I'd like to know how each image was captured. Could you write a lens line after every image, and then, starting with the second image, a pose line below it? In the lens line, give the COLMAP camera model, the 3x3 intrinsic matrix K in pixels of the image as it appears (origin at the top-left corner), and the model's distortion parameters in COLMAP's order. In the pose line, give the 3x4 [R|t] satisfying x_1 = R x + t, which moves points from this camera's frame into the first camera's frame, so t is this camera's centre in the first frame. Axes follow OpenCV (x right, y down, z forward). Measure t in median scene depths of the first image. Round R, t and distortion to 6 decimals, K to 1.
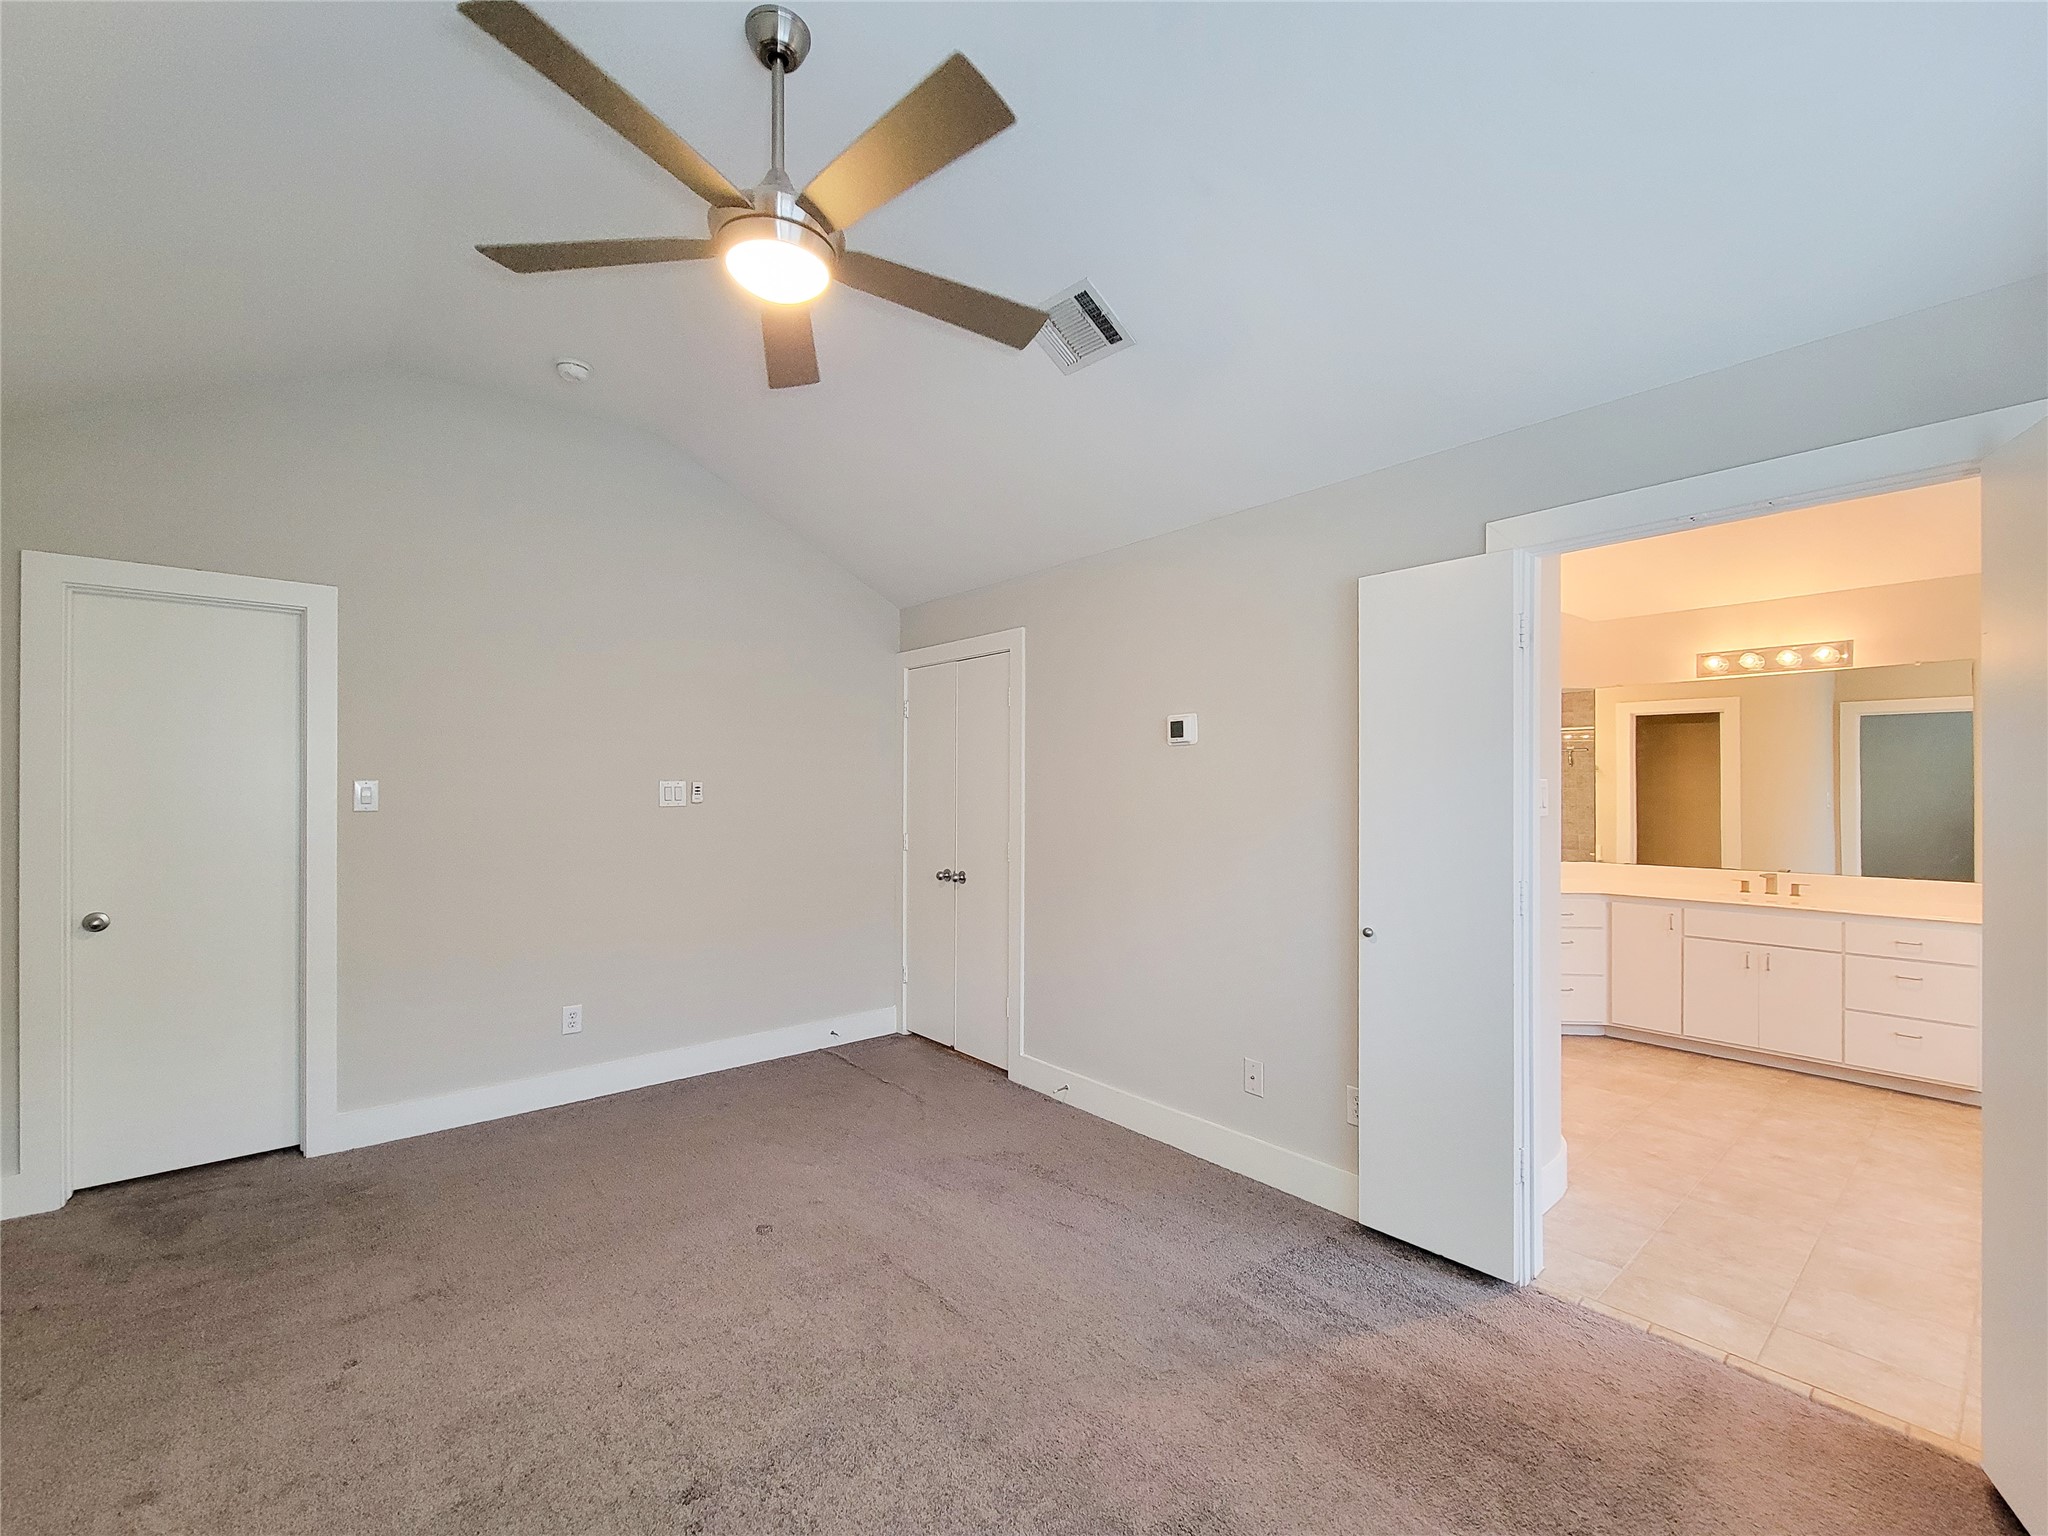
lens RADIAL K [[861.6, 0, 1024.3], [0, 861.6, 778.2], [0, 0, 1]] dist [-0.000218, -0.000565]
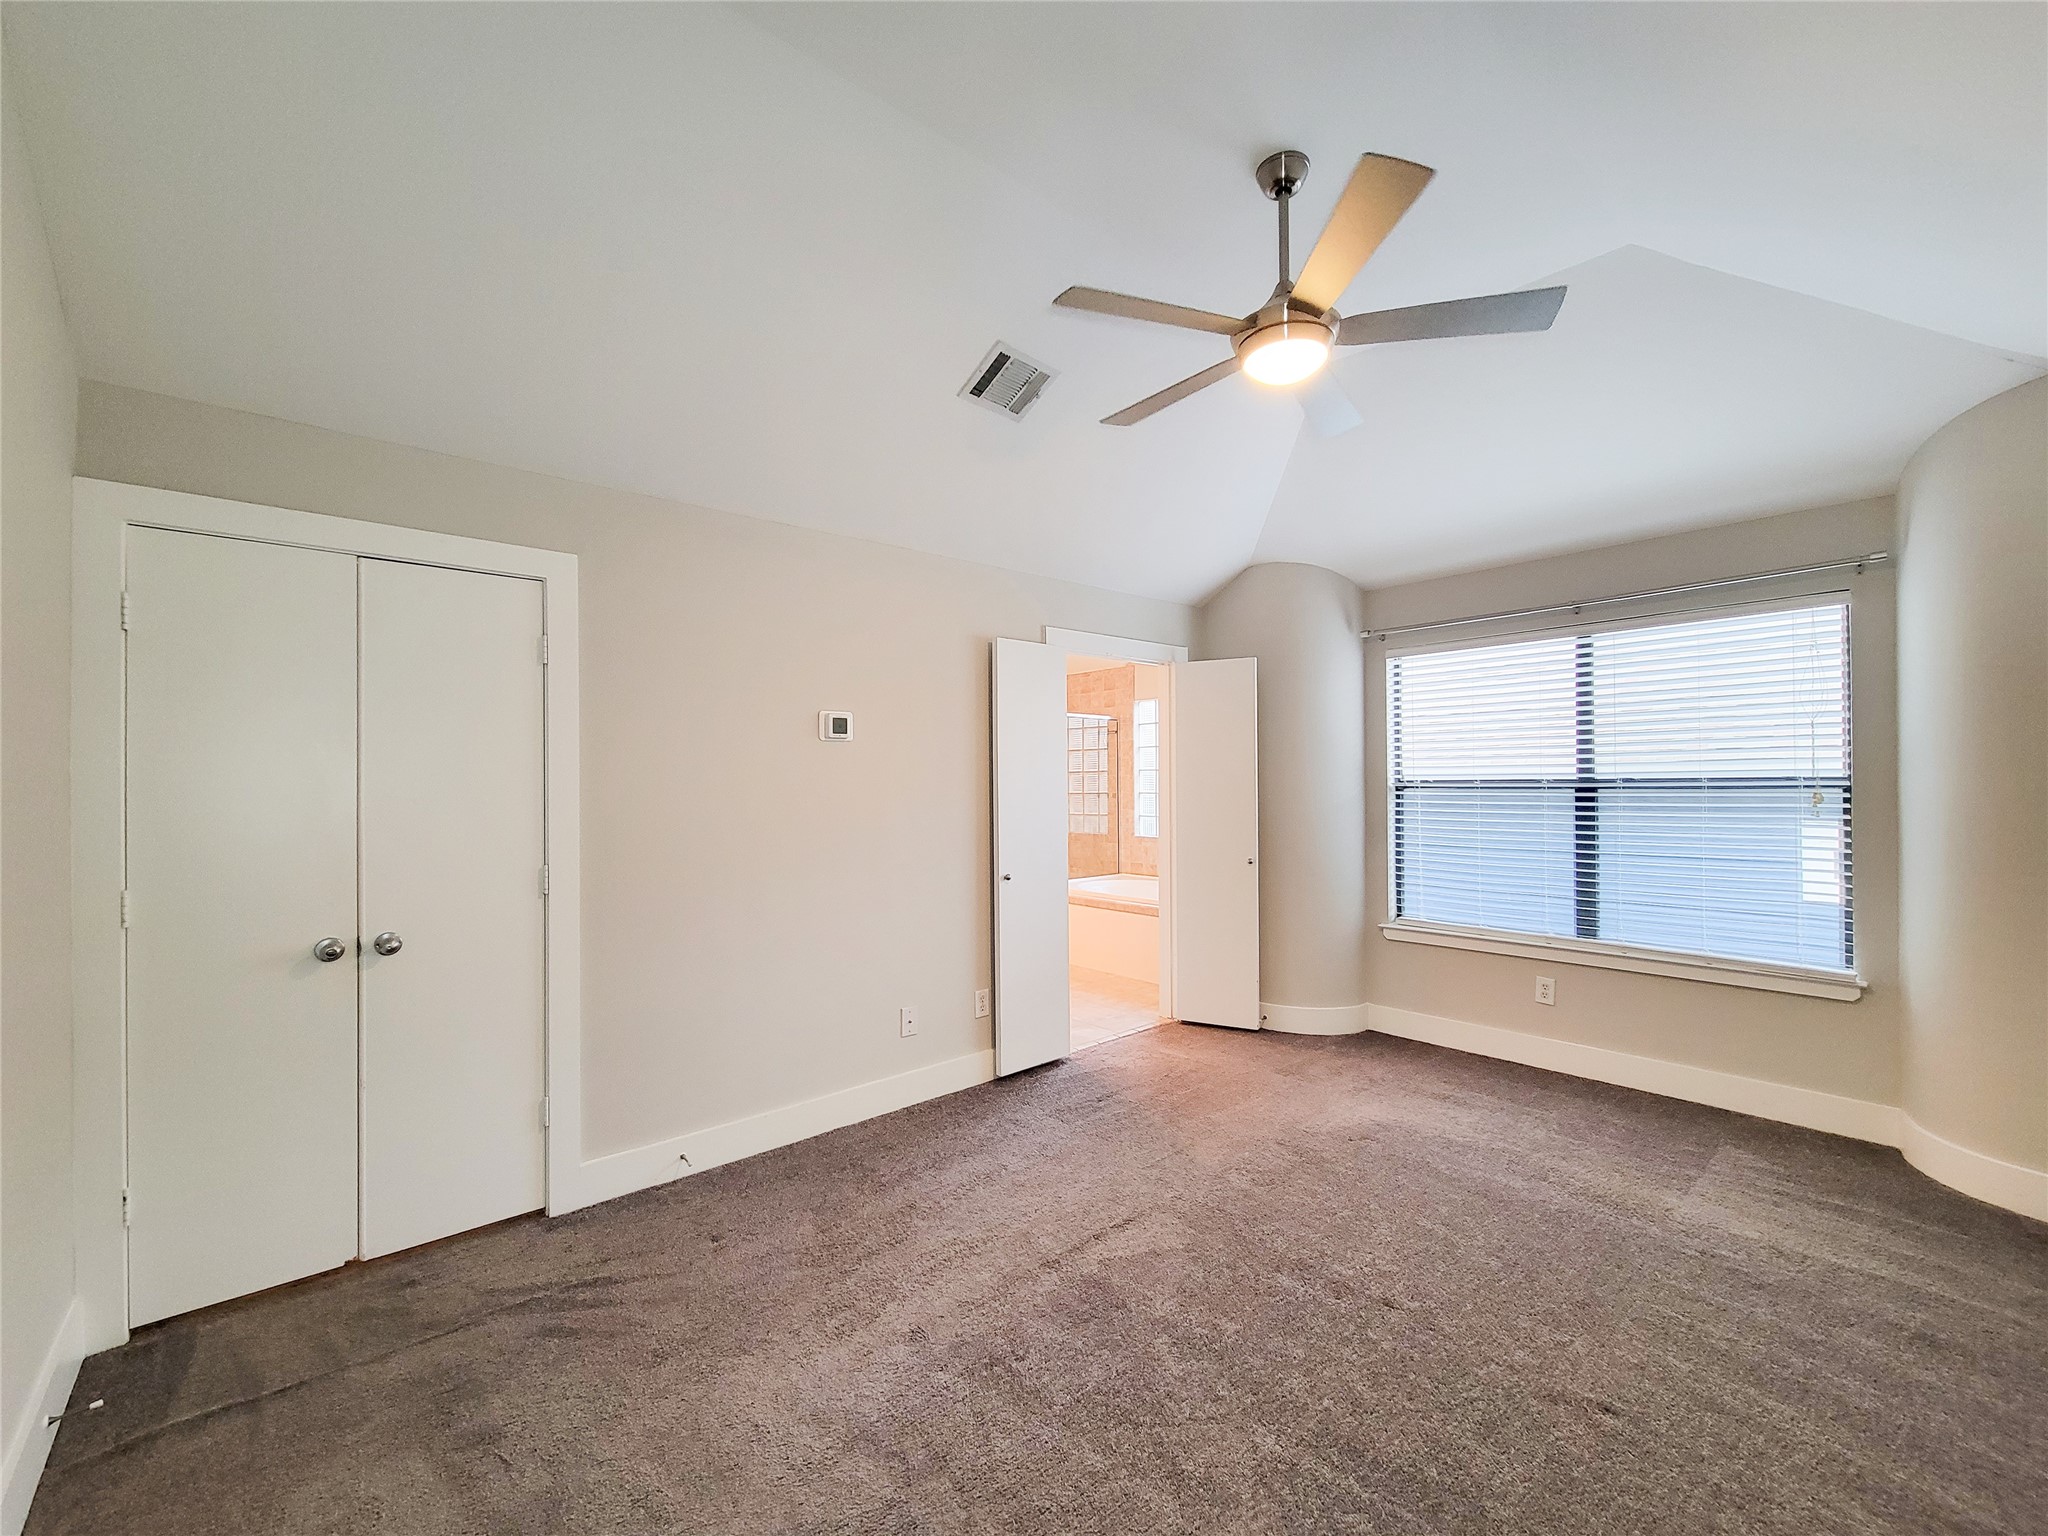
lens RADIAL K [[837.8, 0, 1022.1], [0, 837.8, 770.1], [0, 0, 1]] dist [0.008484, -0.005320]
pose [[-0.003374, 0.006948, 0.999970, -0.724008], [-0.001750, 0.999974, -0.006954, 0.003192], [-0.999993, -0.001774, -0.003362, 0.674955]]
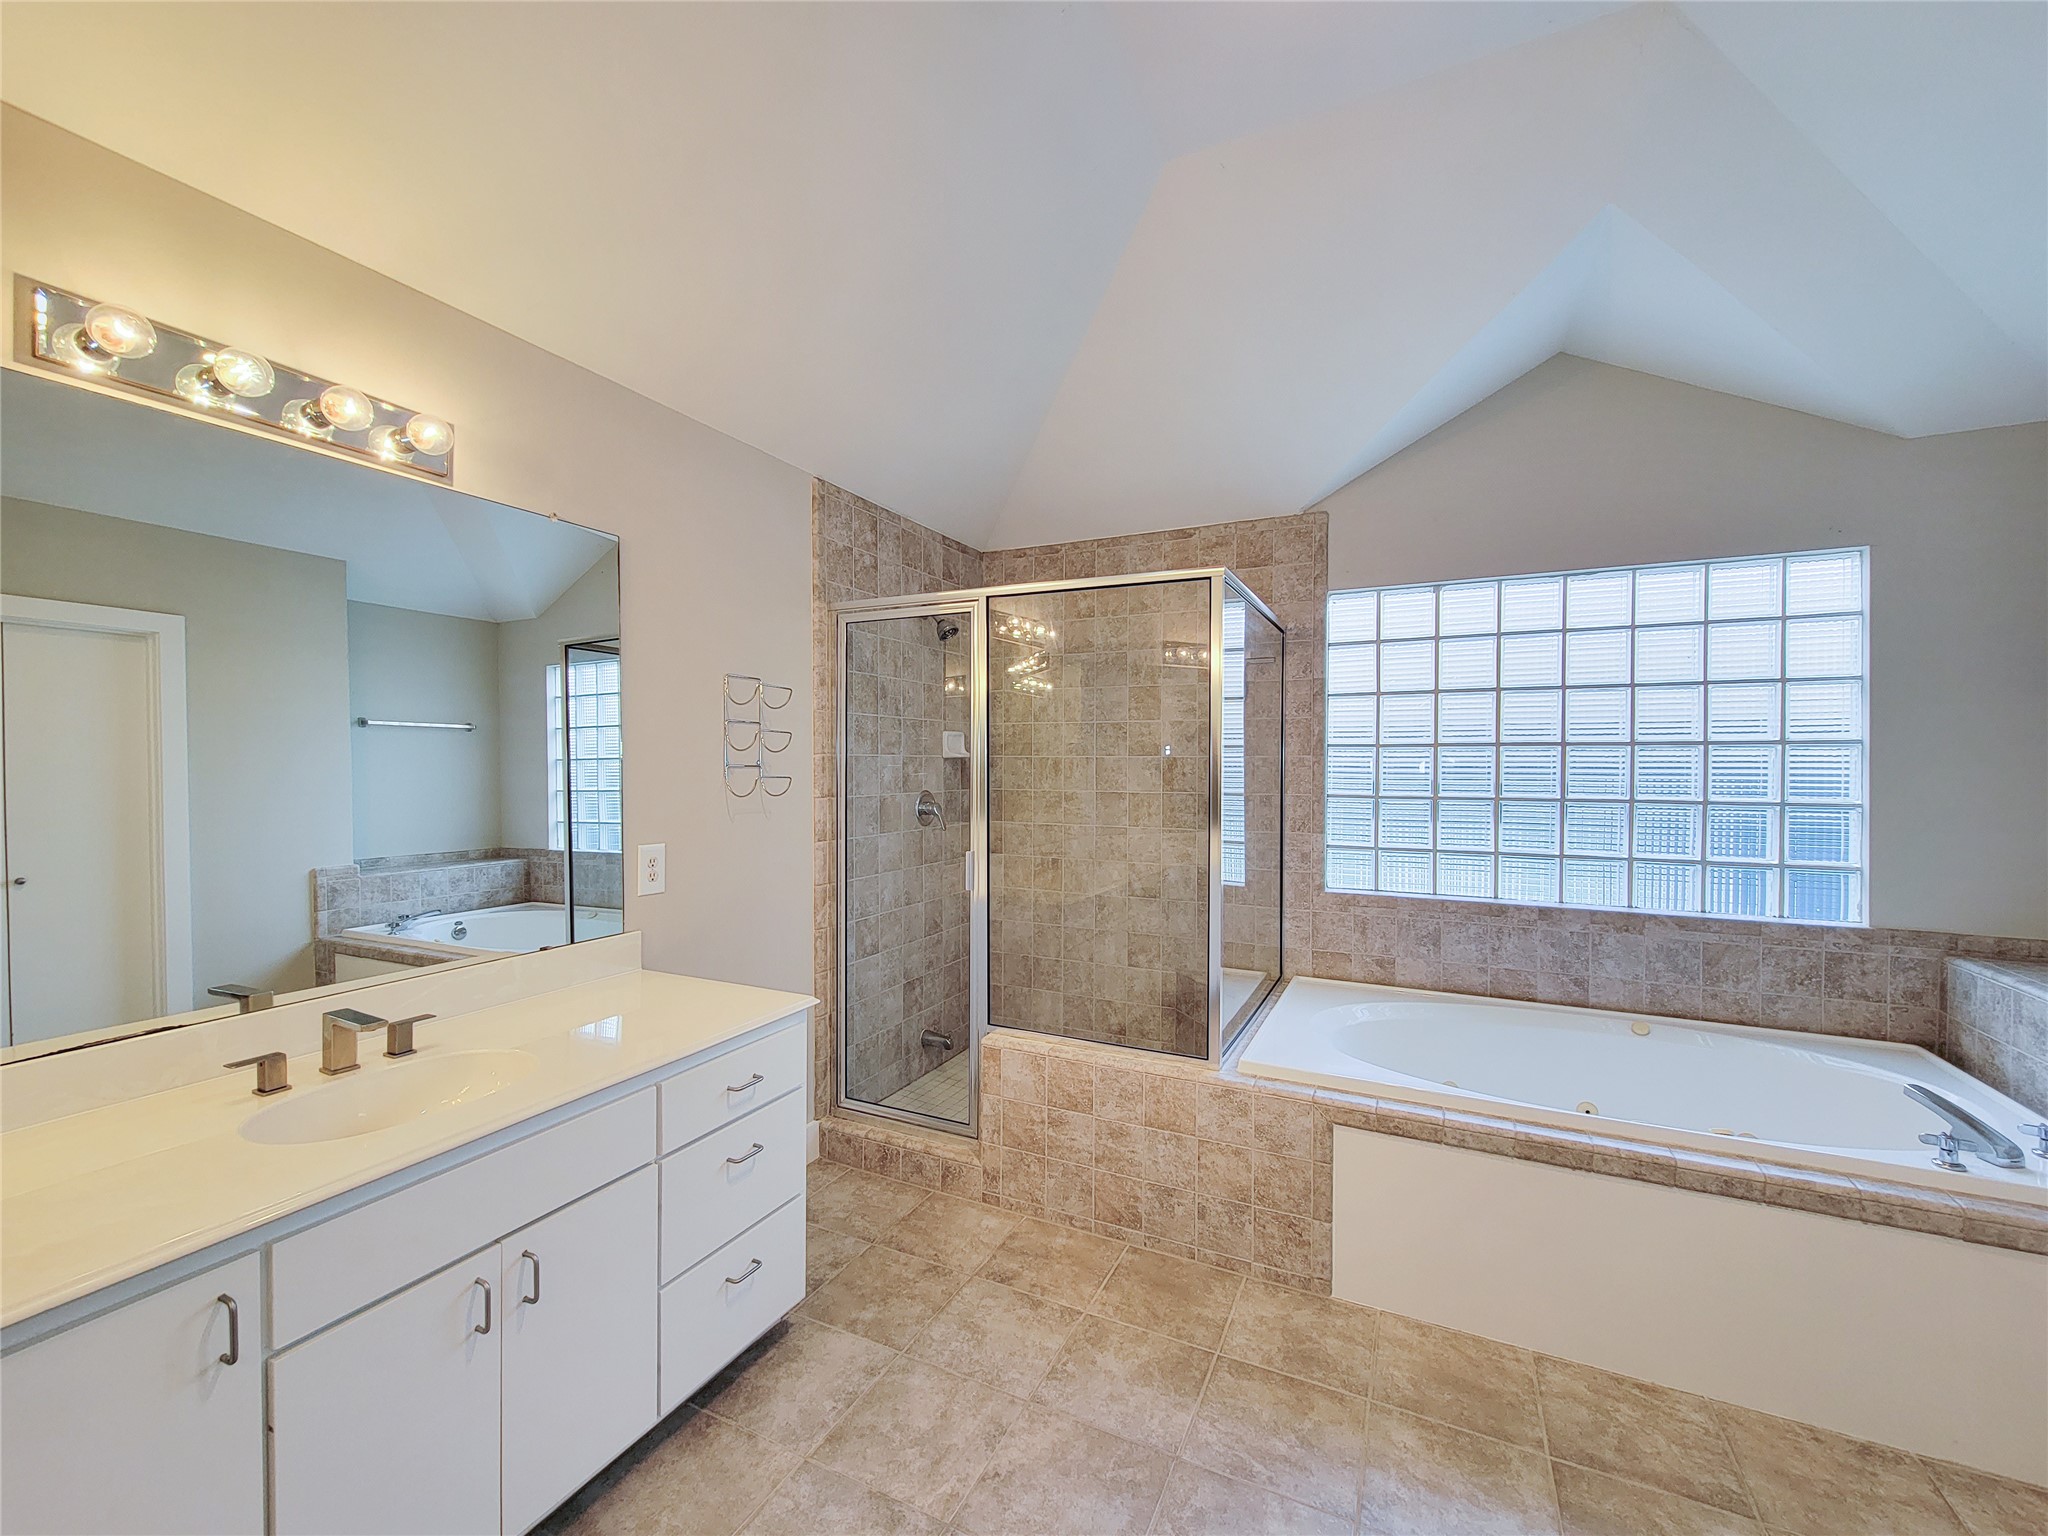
lens RADIAL K [[837.8, 0, 1022.1], [0, 837.8, 770.1], [0, 0, 1]] dist [0.008484, -0.005320]
pose [[-0.380354, -0.014911, 0.924721, 0.525726], [-0.007833, 0.999886, 0.012901, 0.006404], [-0.924808, -0.002336, -0.380428, 1.029958]]
